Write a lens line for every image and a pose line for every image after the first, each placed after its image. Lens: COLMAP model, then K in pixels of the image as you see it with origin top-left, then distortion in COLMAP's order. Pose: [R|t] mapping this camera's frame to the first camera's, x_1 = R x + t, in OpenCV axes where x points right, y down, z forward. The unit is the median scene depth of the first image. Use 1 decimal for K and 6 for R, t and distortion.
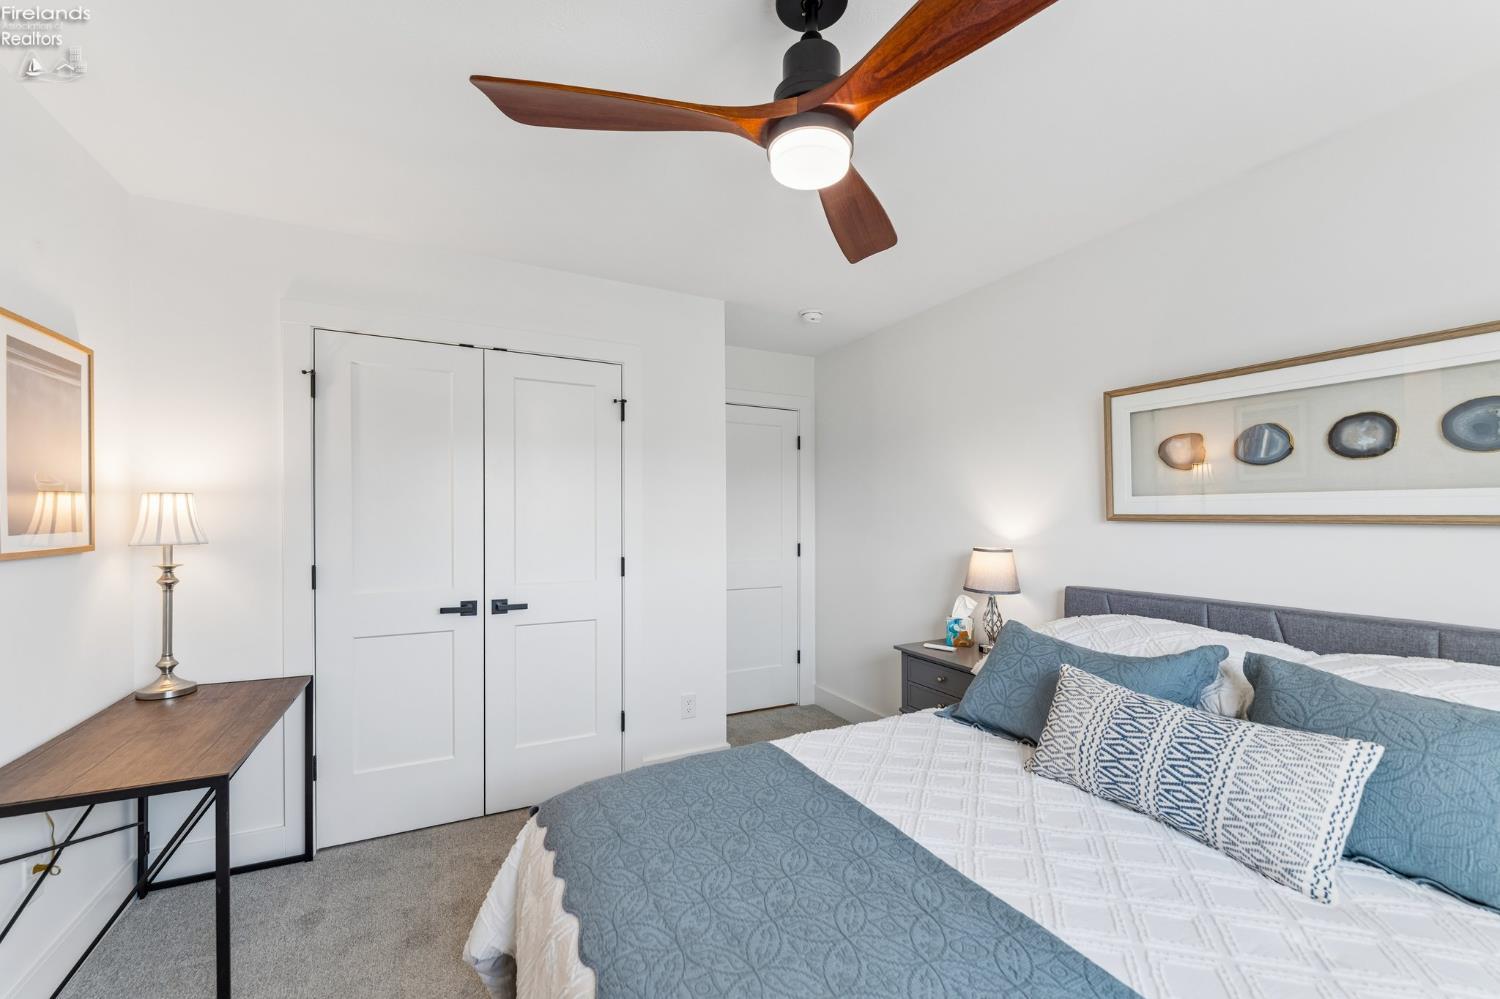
lens RADIAL K [[605.5, 0, 745.4], [0, 605.5, 519.6], [0, 0, 1]] dist [-0.000869, -0.000166]
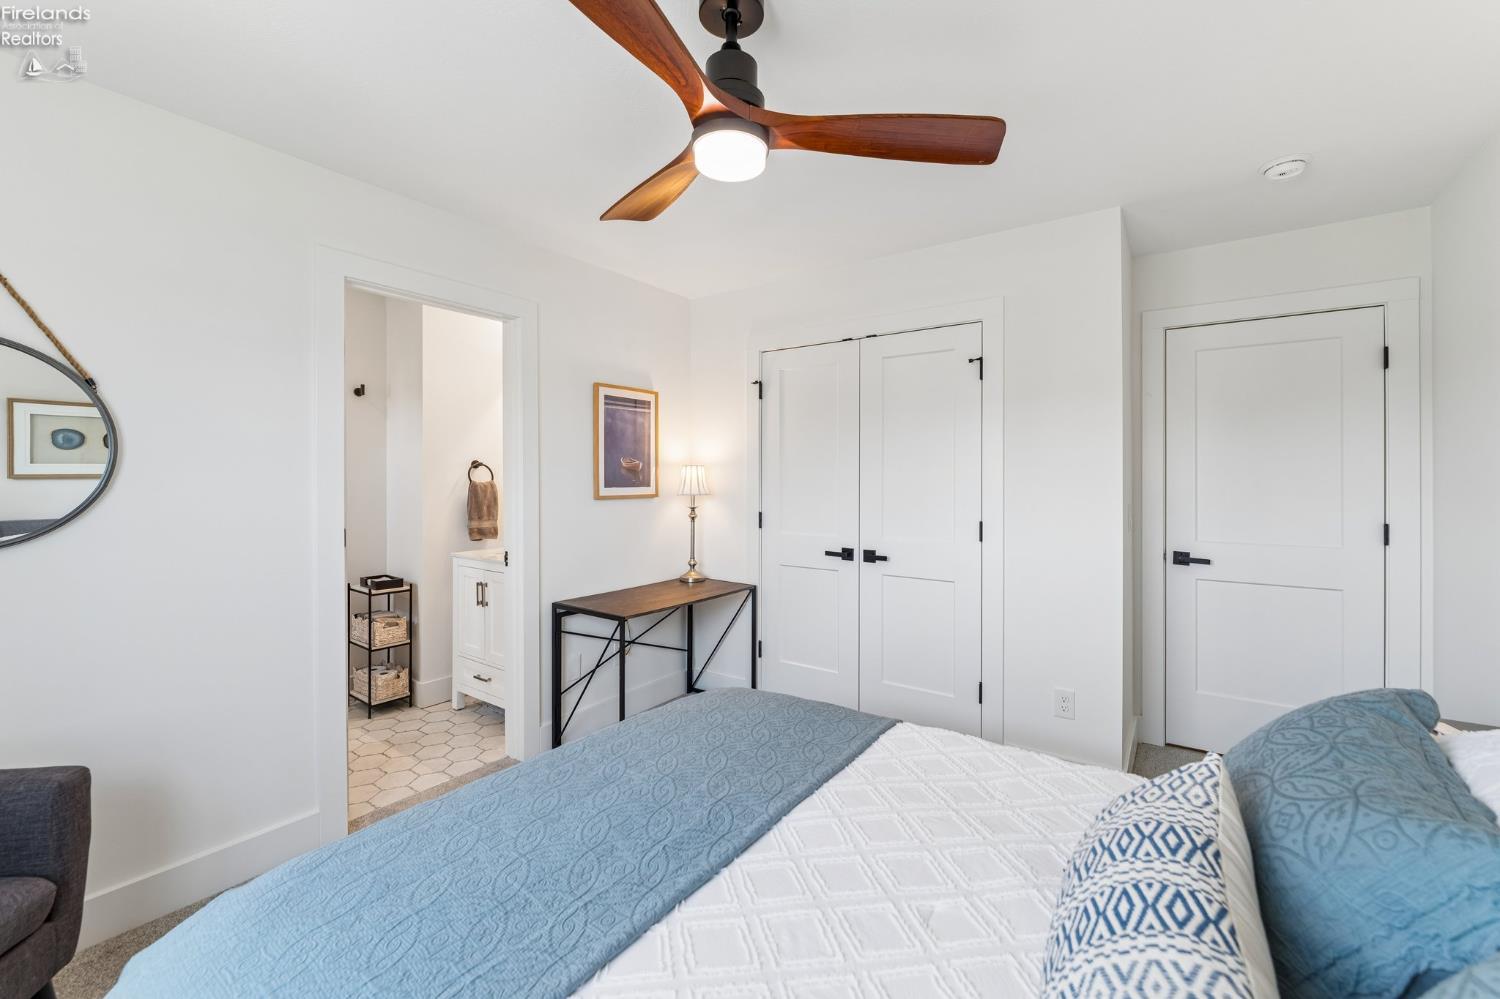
lens RADIAL K [[622.2, 0, 757.5], [0, 622.2, 479.2], [0, 0, 1]] dist [0.000855, -0.000018]
pose [[0.461927, -0.003228, -0.886912, 0.662461], [-0.007291, 0.999946, -0.007436, 0.006816], [0.886888, 0.009901, 0.461878, 0.298665]]
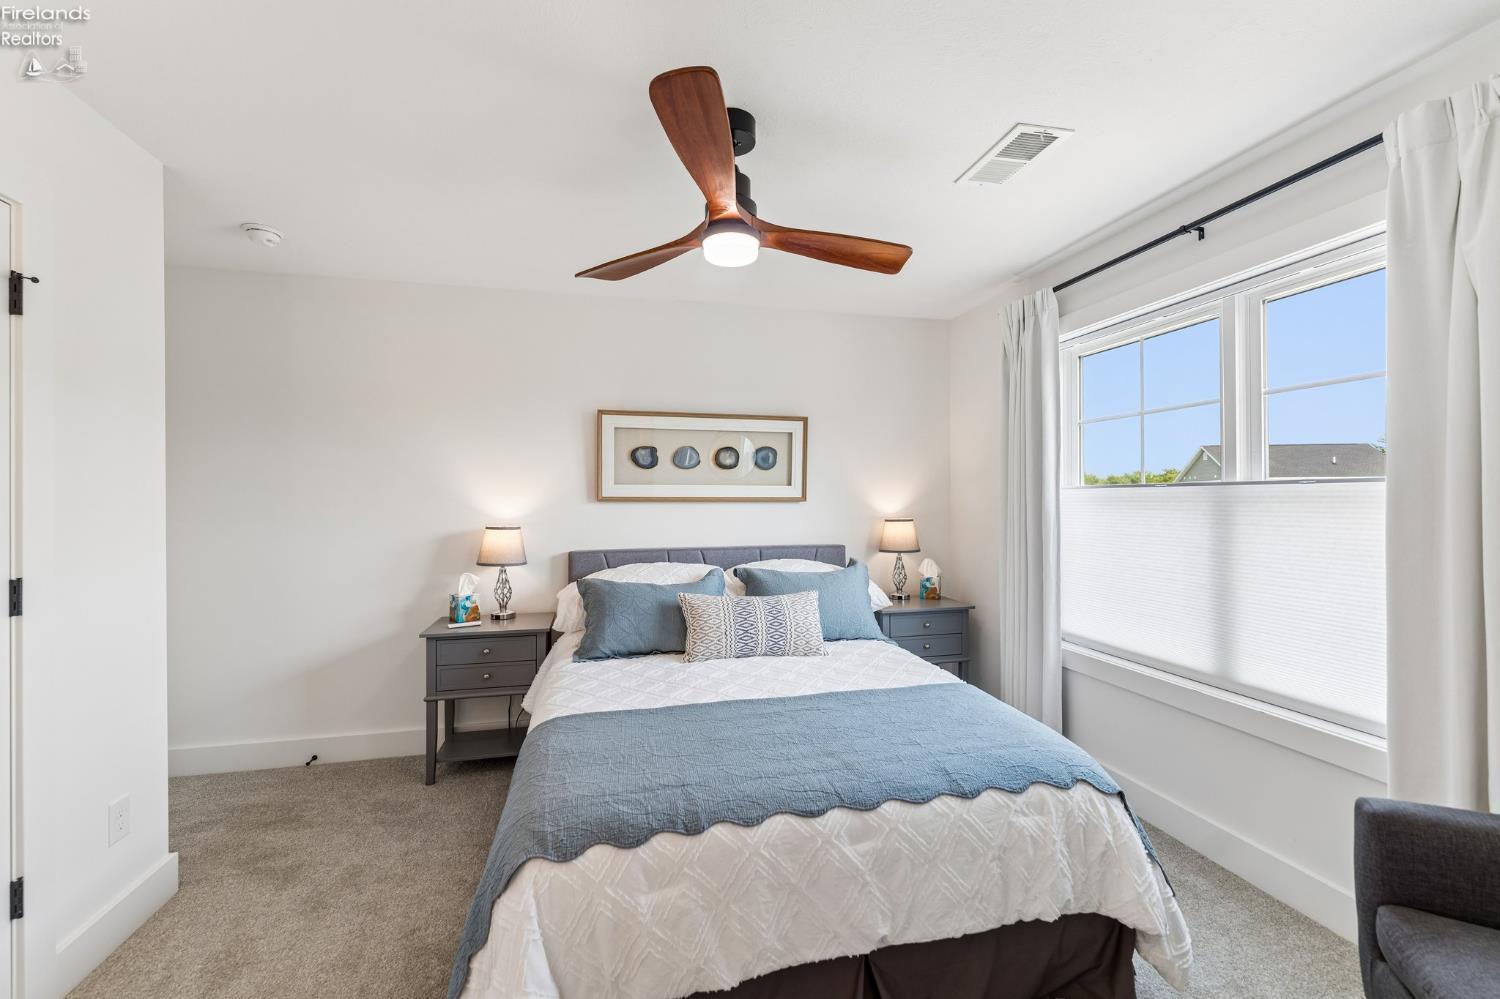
lens RADIAL K [[592.6, 0, 750.0], [0, 592.6, 499.5], [0, 0, 1]] dist [0.001105, 0.000155]
pose [[0.239621, -0.004025, 0.970858, -0.705042], [0.007956, 0.999966, 0.002182, -0.002566], [-0.970834, 0.007201, 0.239644, 0.354008]]
